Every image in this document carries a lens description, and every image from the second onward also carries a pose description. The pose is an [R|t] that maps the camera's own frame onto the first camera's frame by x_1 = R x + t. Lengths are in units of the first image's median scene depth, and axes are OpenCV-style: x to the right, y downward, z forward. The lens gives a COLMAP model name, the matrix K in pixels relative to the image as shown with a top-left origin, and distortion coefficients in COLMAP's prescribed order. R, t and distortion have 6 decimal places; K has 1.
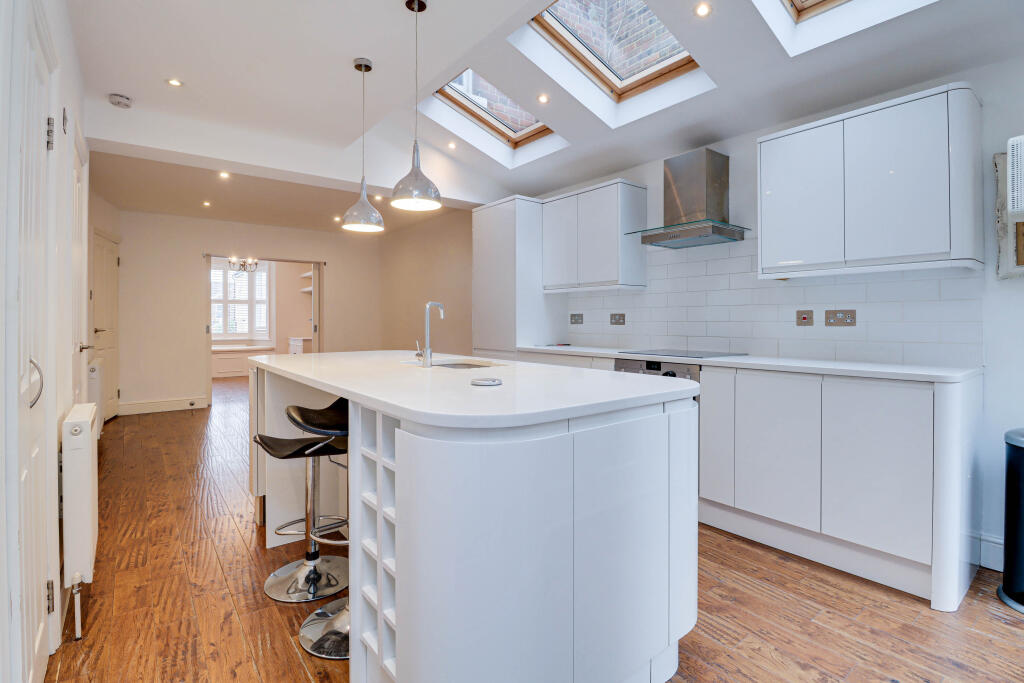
lens RADIAL K [[485.4, 0, 518.3], [0, 485.4, 323.1], [0, 0, 1]] dist [-0.009957, -0.001047]
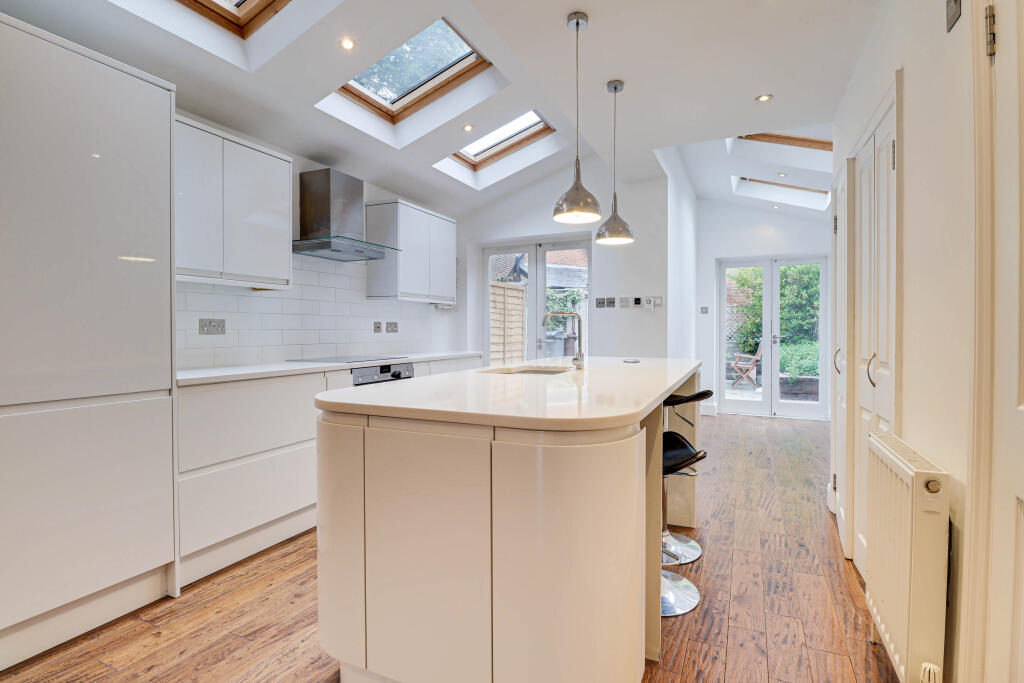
lens RADIAL K [[485.4, 0, 524.9], [0, 485.4, 331.9], [0, 0, 1]] dist [-0.009957, -0.001047]
pose [[-0.460076, -0.003949, 0.887871, -0.859931], [0.004727, 0.999965, 0.006897, -0.004339], [-0.887867, 0.007370, -0.460041, 1.229684]]
